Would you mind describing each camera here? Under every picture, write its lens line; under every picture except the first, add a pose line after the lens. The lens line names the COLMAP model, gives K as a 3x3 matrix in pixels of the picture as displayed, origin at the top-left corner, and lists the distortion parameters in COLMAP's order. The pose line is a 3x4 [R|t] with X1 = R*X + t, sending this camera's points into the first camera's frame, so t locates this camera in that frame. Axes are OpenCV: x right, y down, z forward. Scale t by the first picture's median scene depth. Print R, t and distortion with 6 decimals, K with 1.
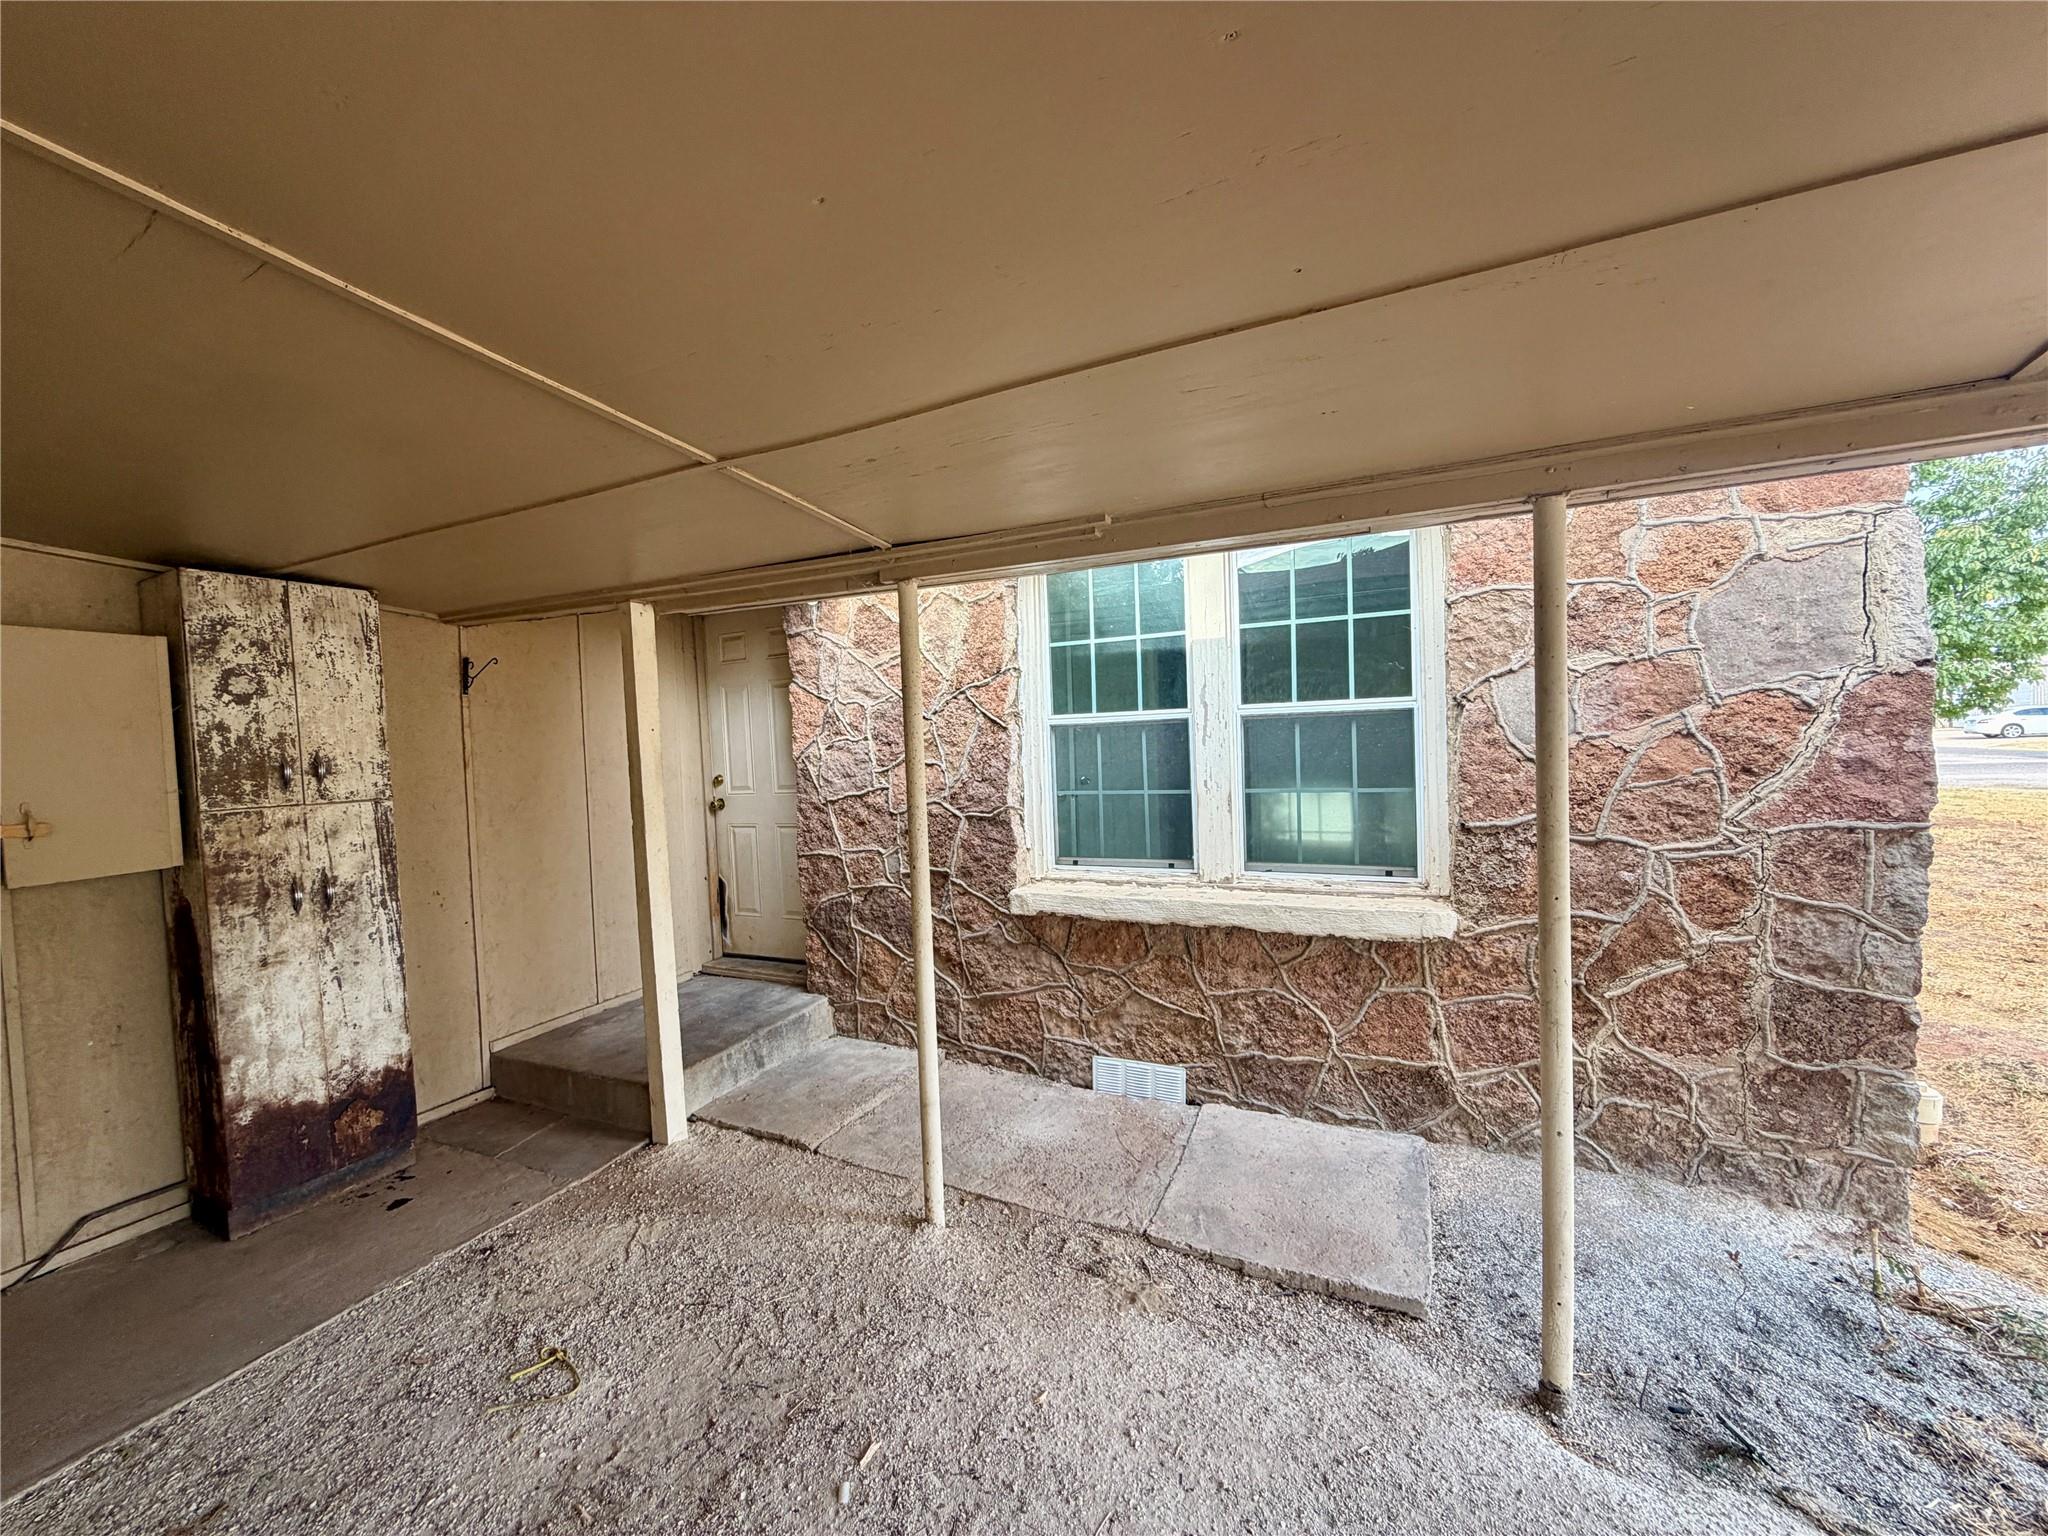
lens RADIAL K [[818.6, 0, 1022.7], [0, 818.6, 773.3], [0, 0, 1]] dist [-0.000841, 0.000231]
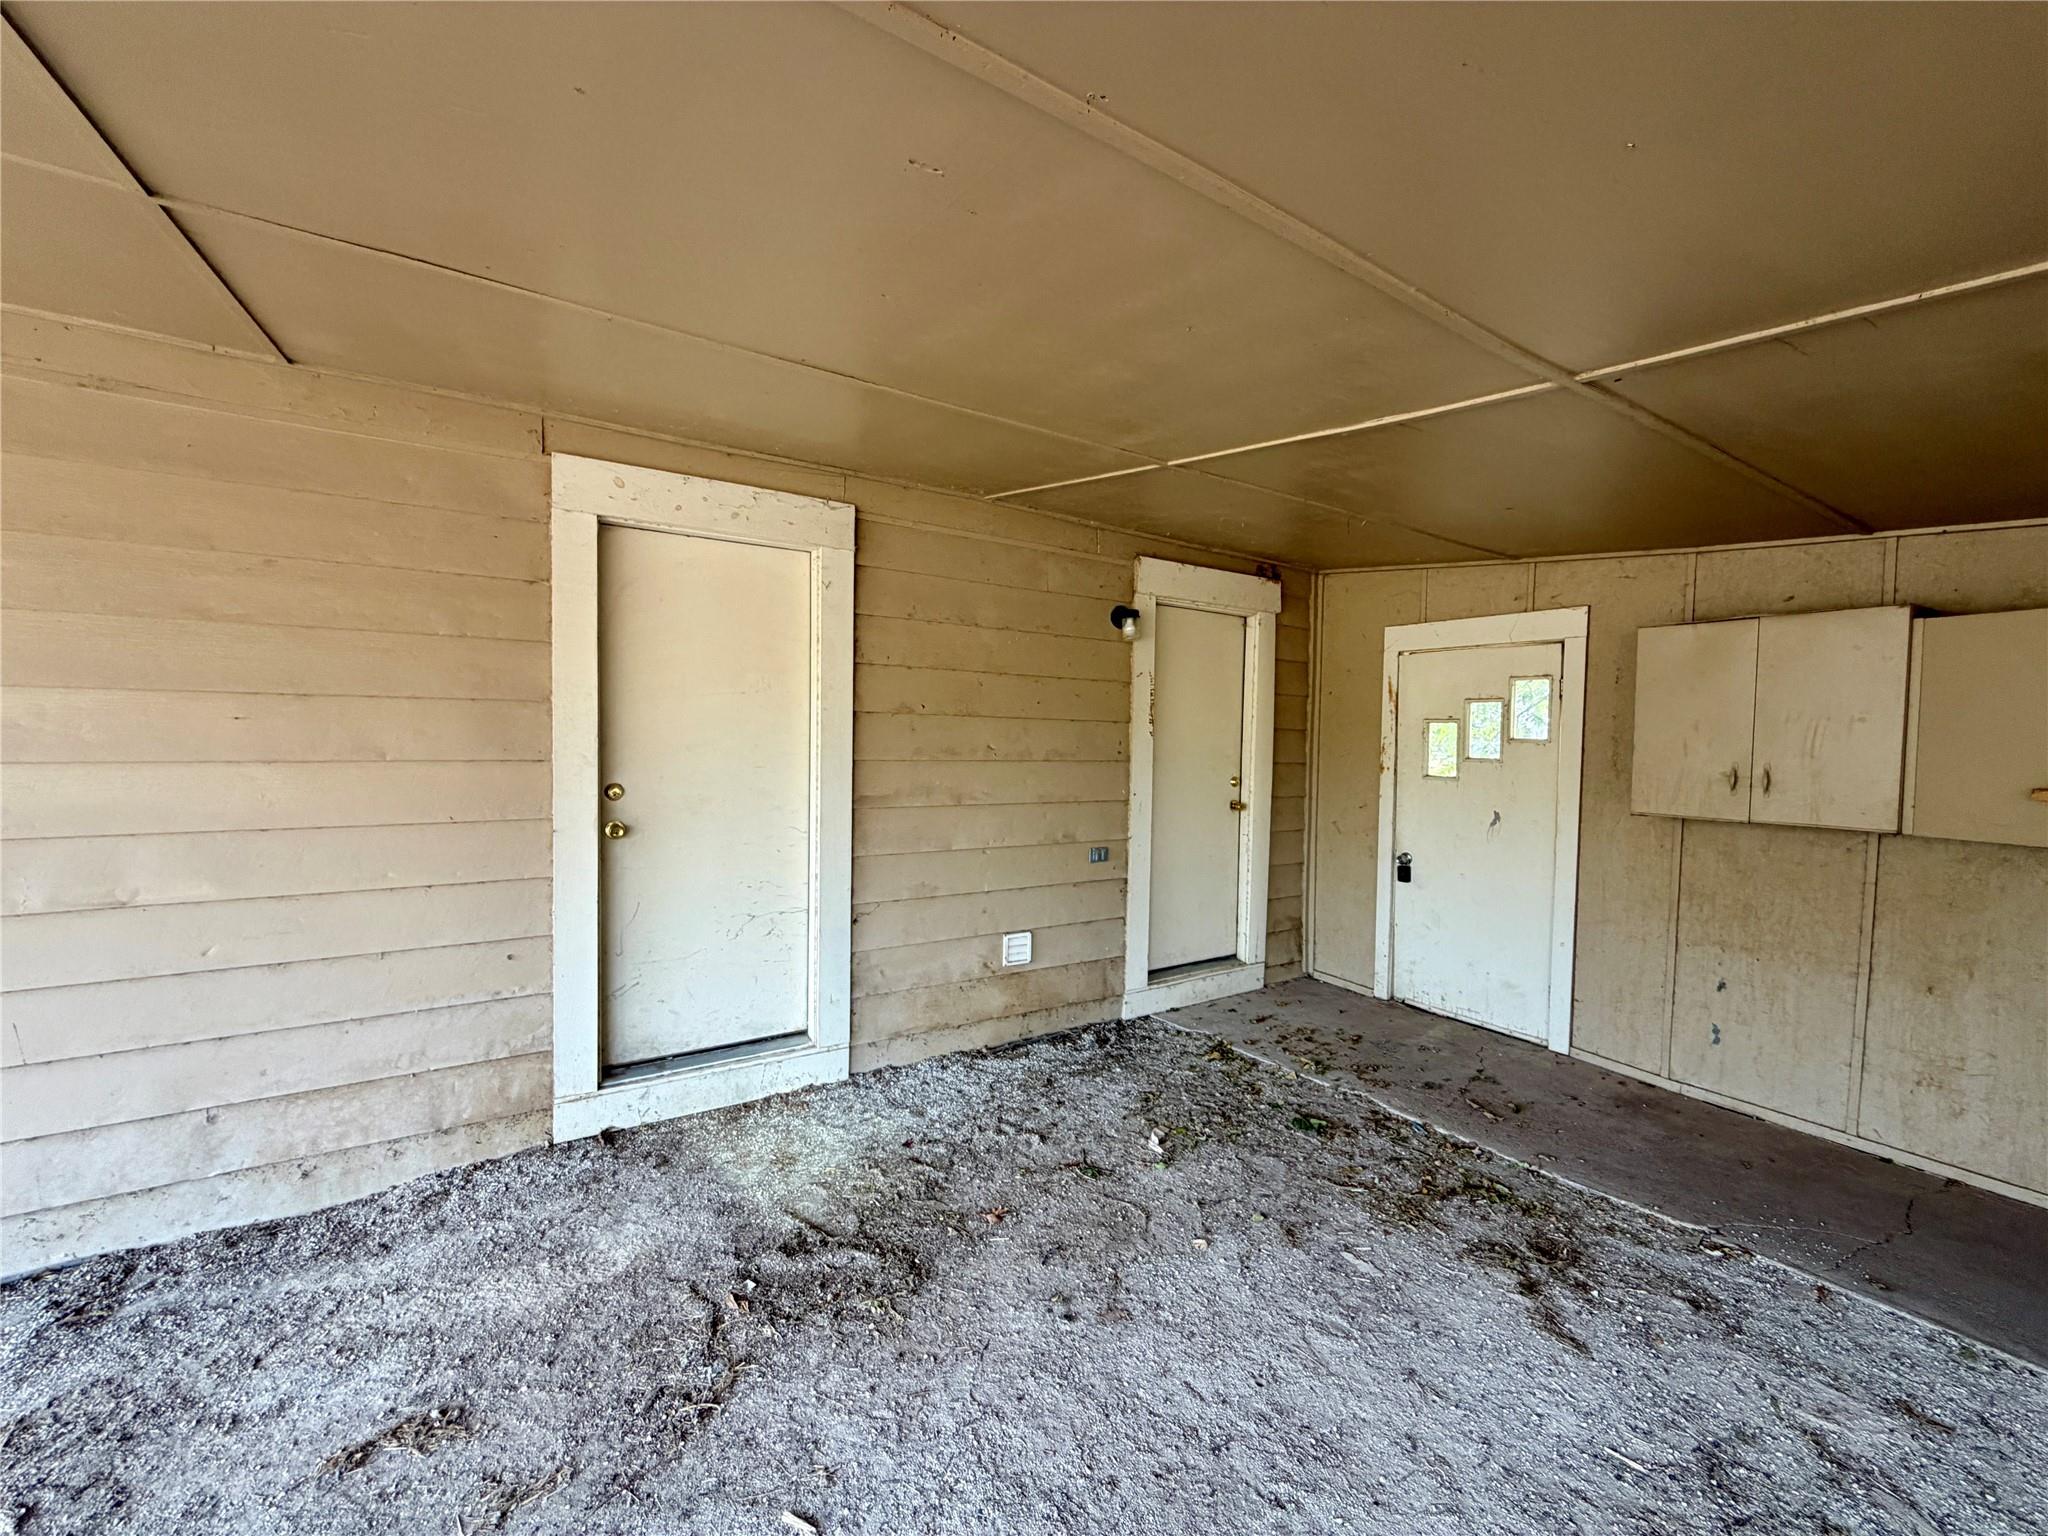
lens RADIAL K [[818.6, 0, 1020.5], [0, 818.6, 764.9], [0, 0, 1]] dist [-0.000841, 0.000231]
pose [[-0.507670, 0.069092, -0.858777, 0.371123], [-0.026566, 0.995050, 0.095761, -0.036138], [0.861142, 0.071429, -0.503321, 0.307234]]
